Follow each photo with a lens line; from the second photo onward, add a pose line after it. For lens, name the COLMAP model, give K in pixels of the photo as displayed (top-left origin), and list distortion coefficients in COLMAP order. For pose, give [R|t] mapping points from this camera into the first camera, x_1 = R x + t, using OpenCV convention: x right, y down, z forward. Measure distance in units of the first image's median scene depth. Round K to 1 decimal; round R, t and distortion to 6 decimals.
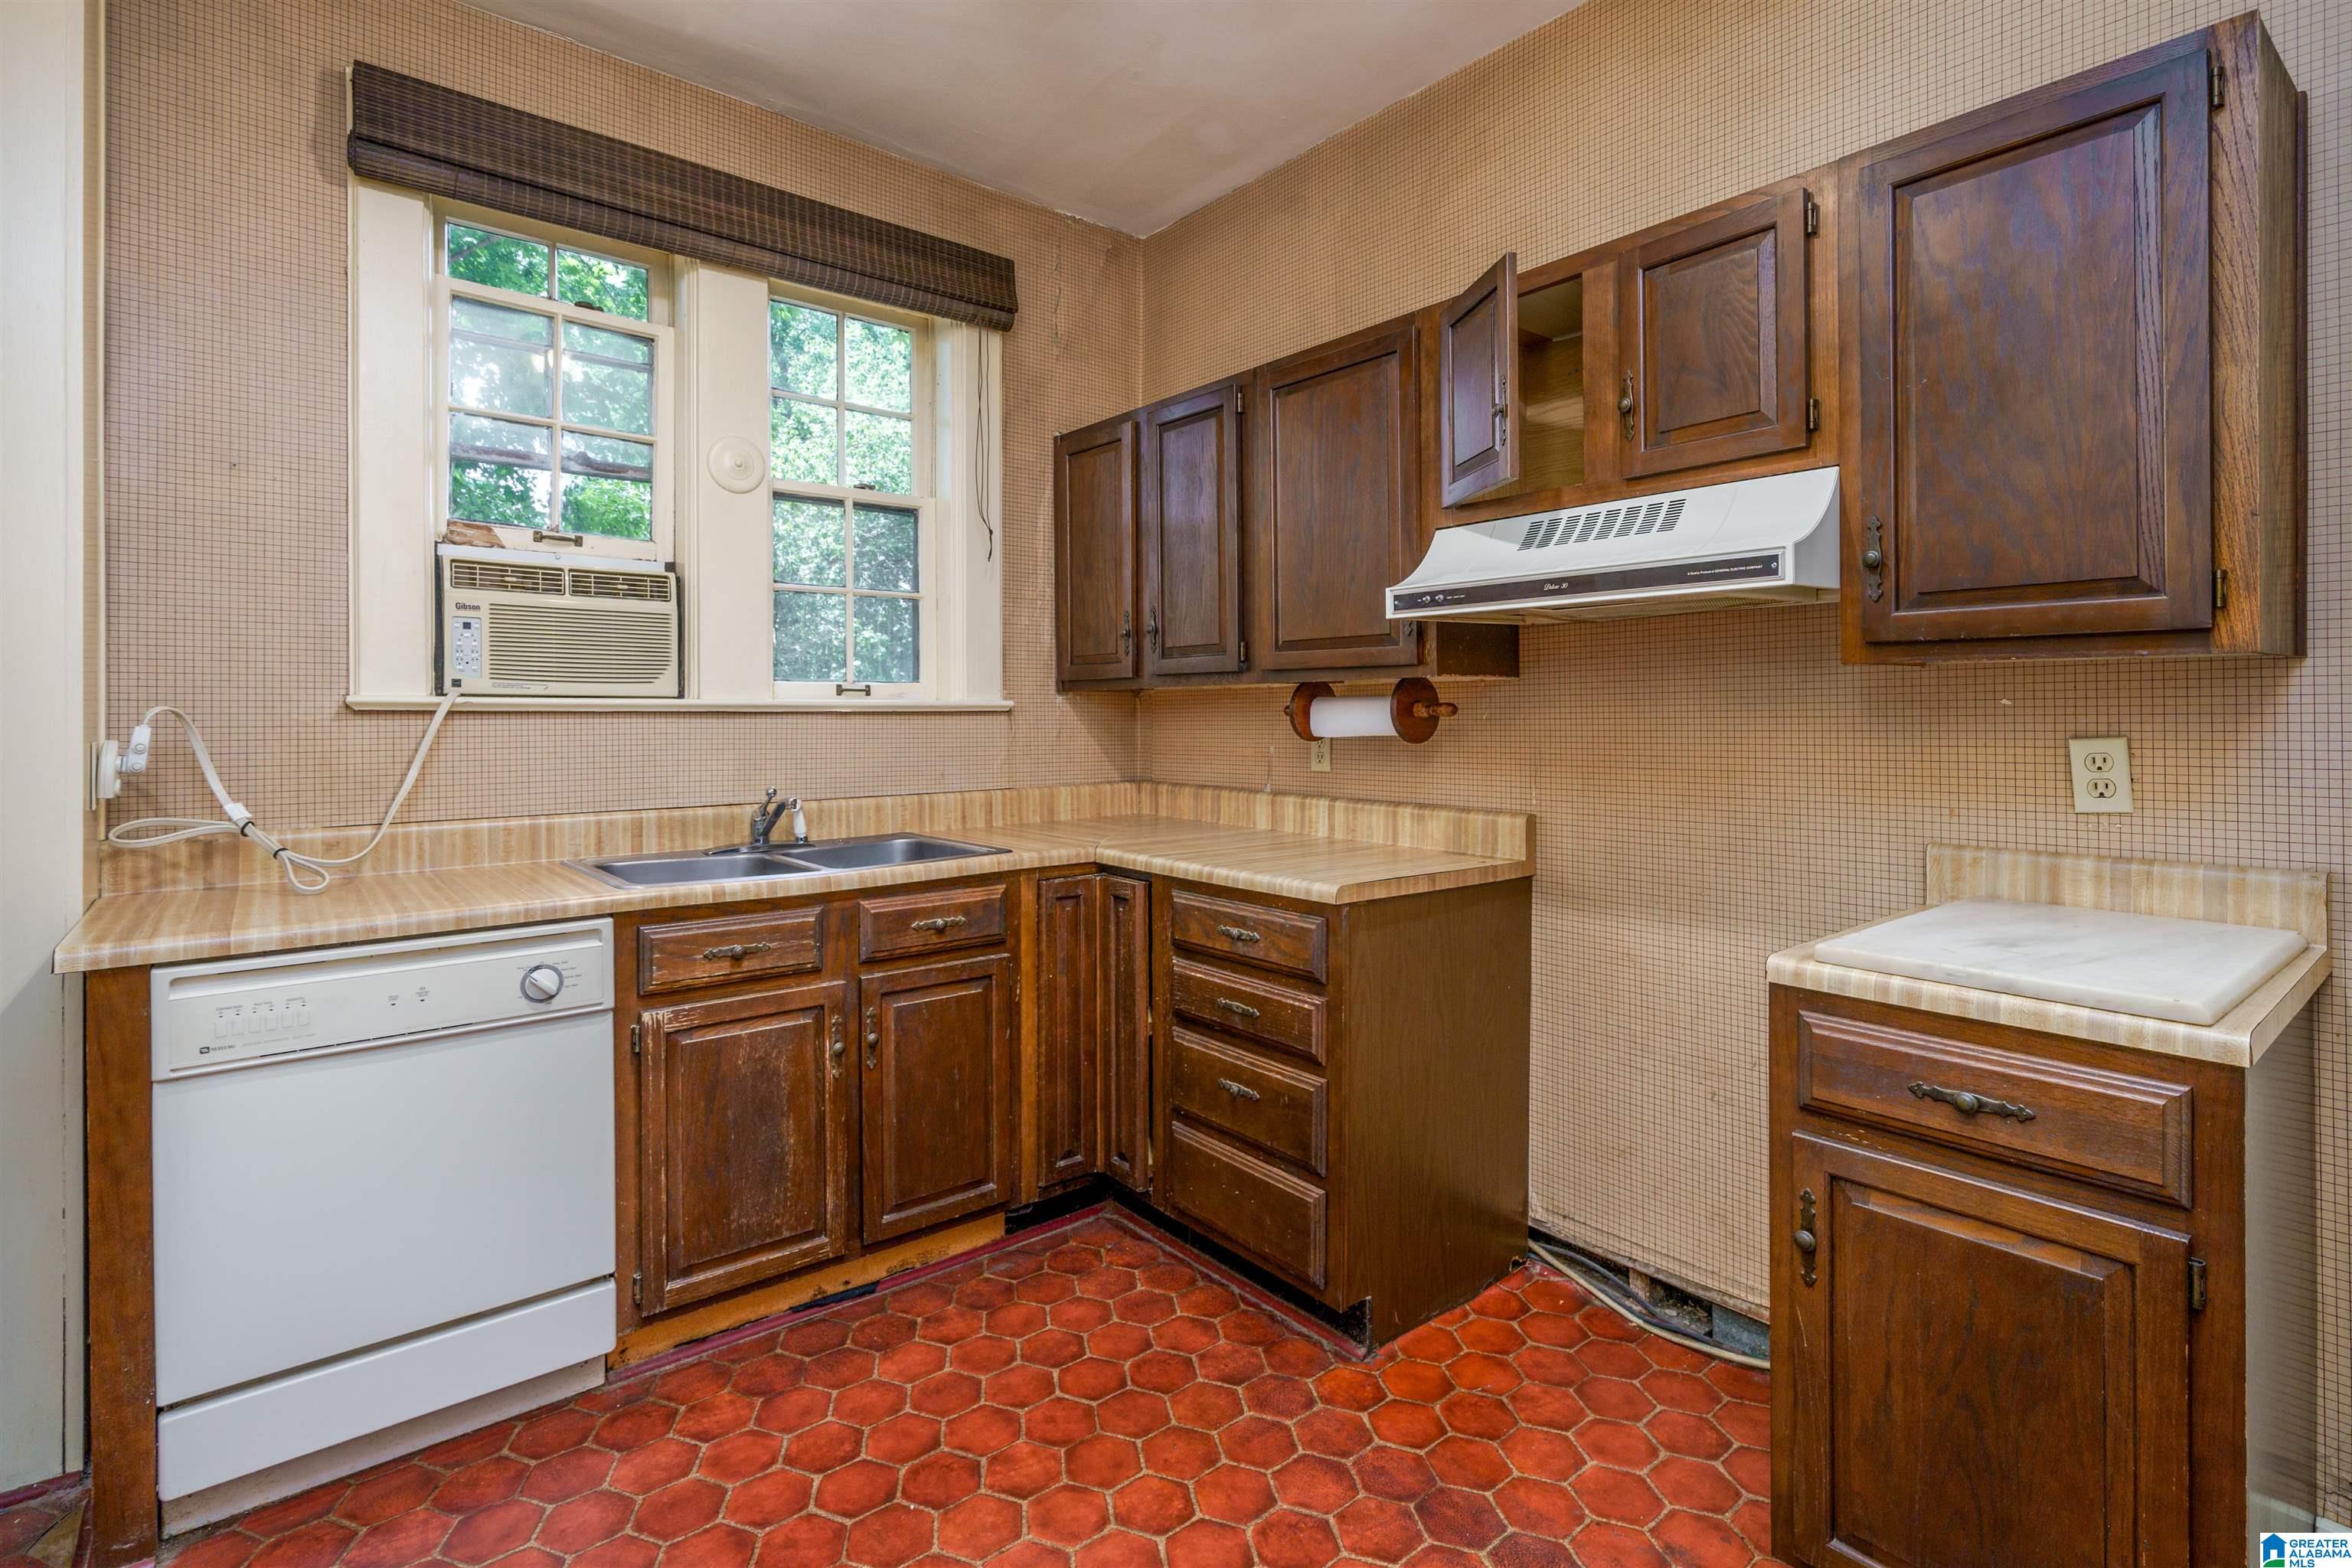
lens RADIAL K [[1107.0, 0, 1152.5], [0, 1107.0, 715.2], [0, 0, 1]] dist [0.002899, 0.000858]
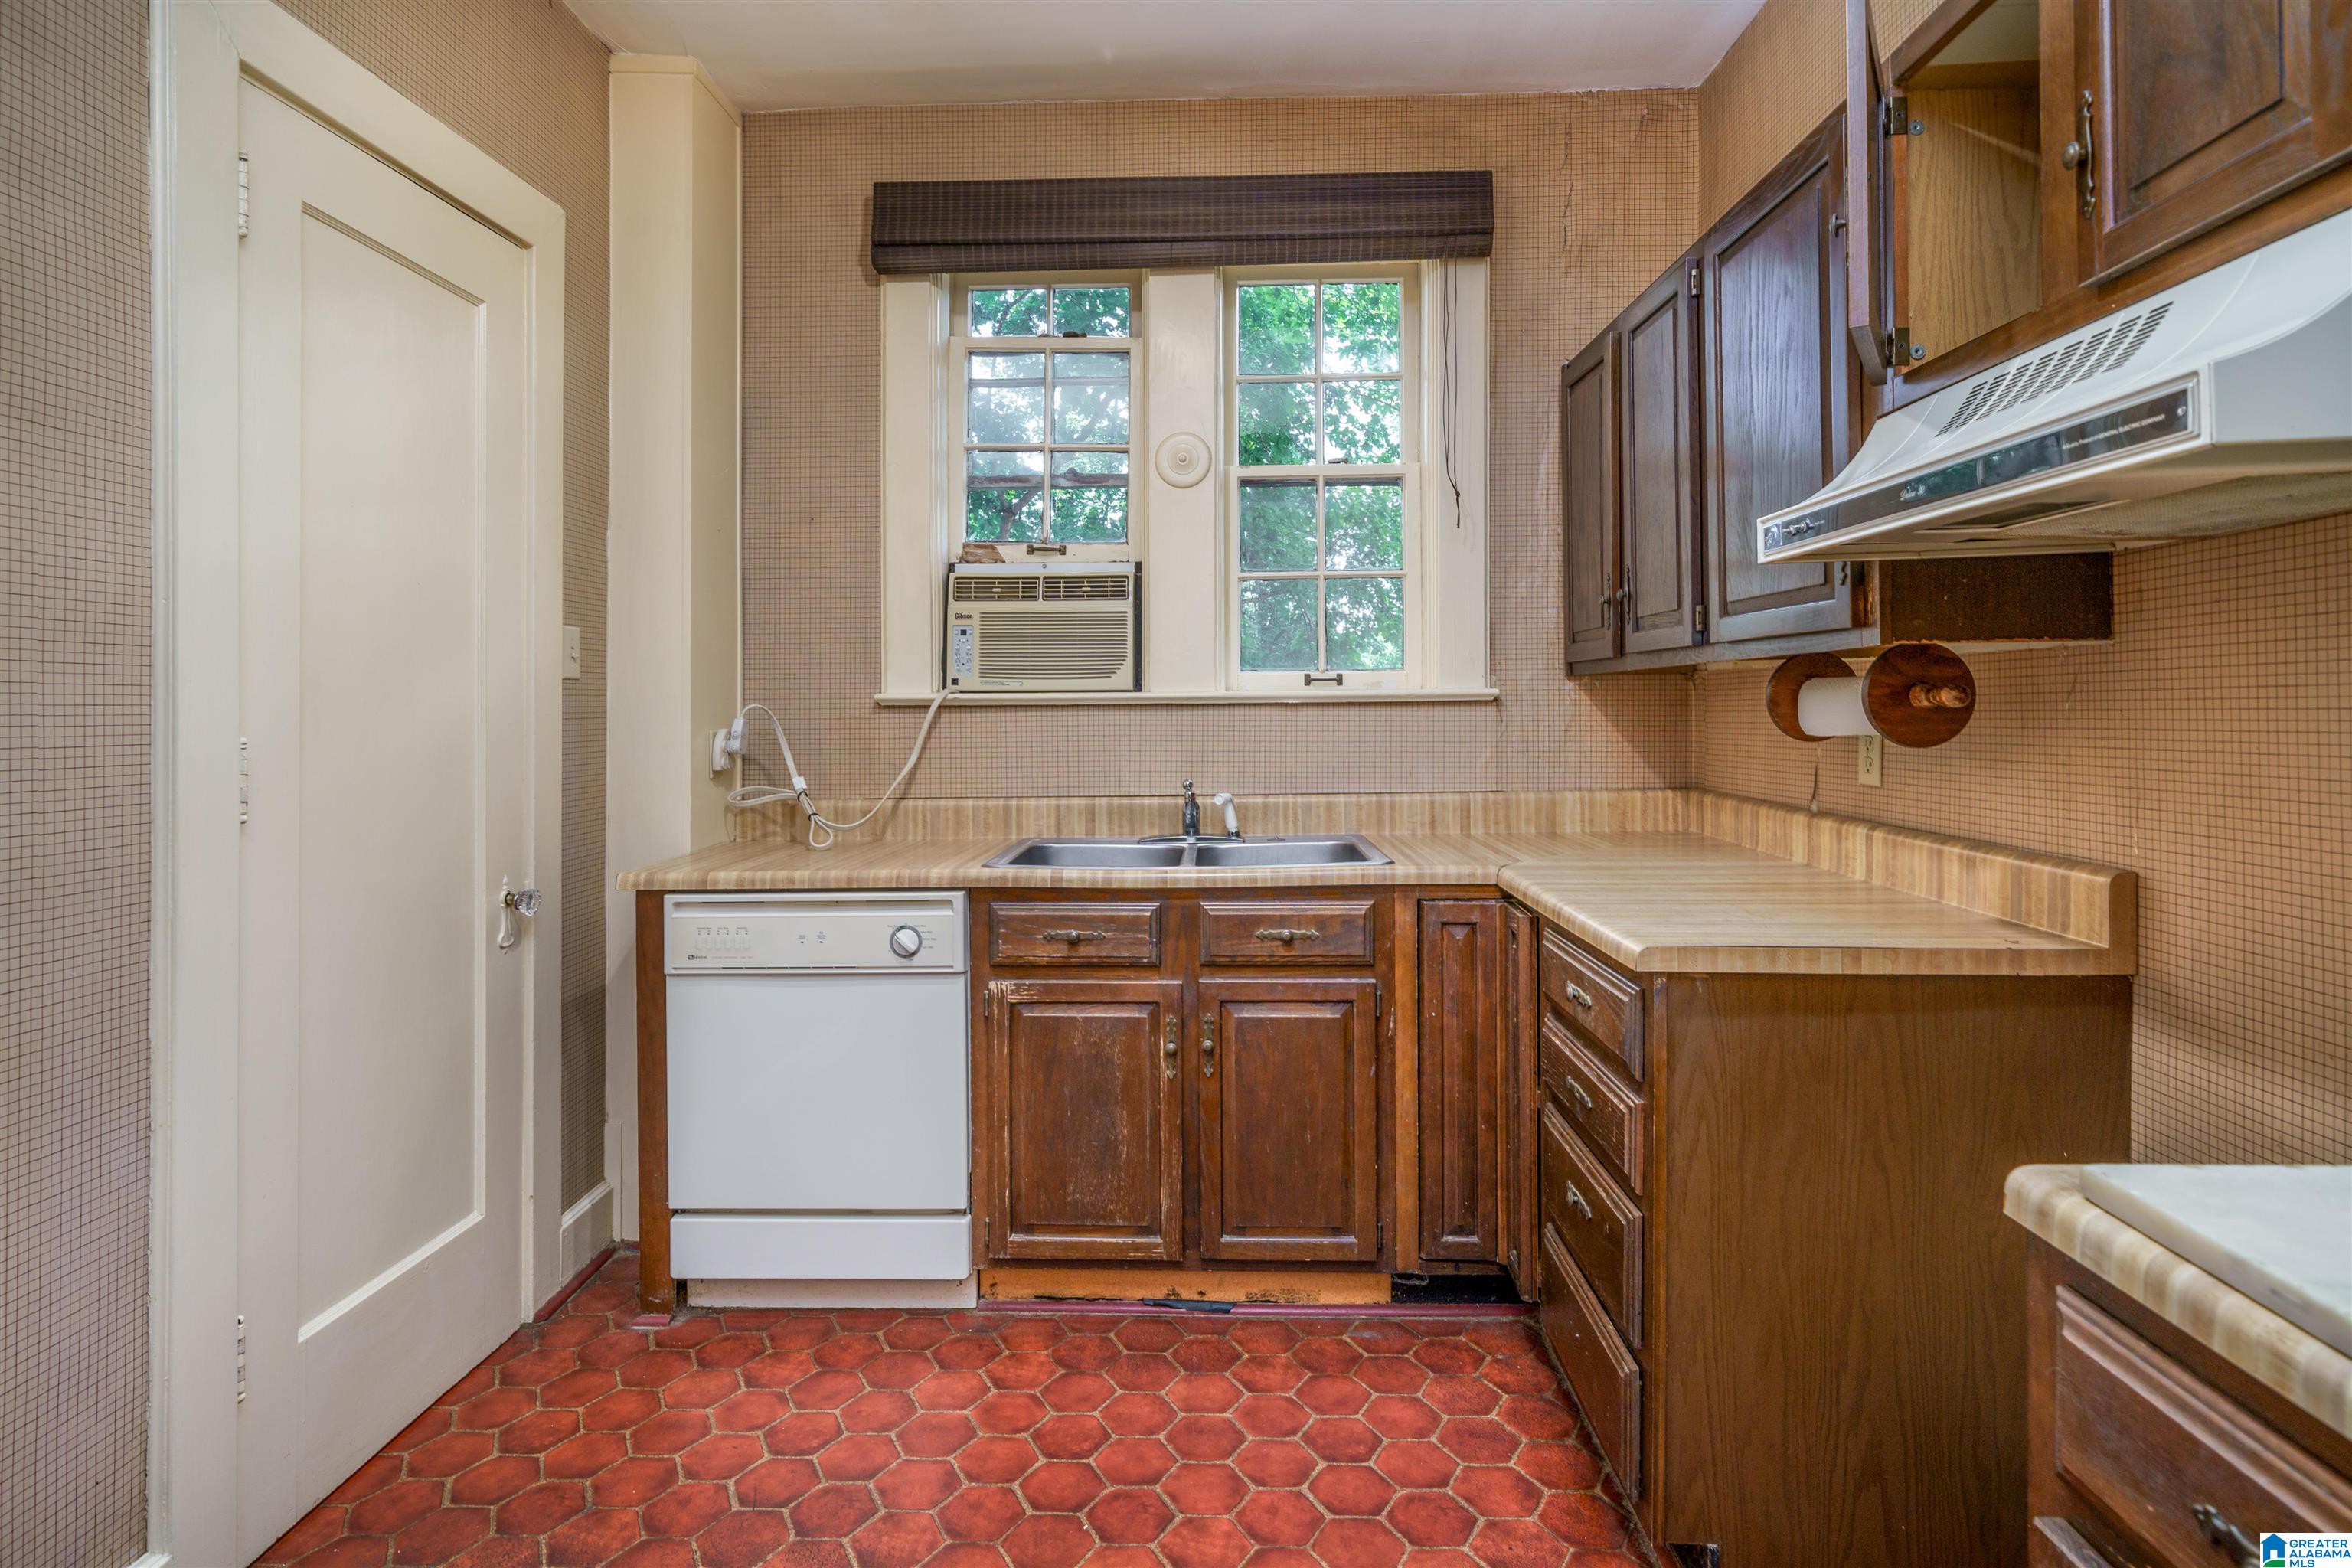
lens RADIAL K [[1195.0, 0, 1176.5], [0, 1195.0, 706.1], [0, 0, 1]] dist [0.000959, 0.001810]
pose [[0.757888, -0.004437, -0.652370, 0.384958], [0.006458, 0.999979, 0.000701, -0.002512], [0.652353, -0.004744, 0.757900, 0.191999]]
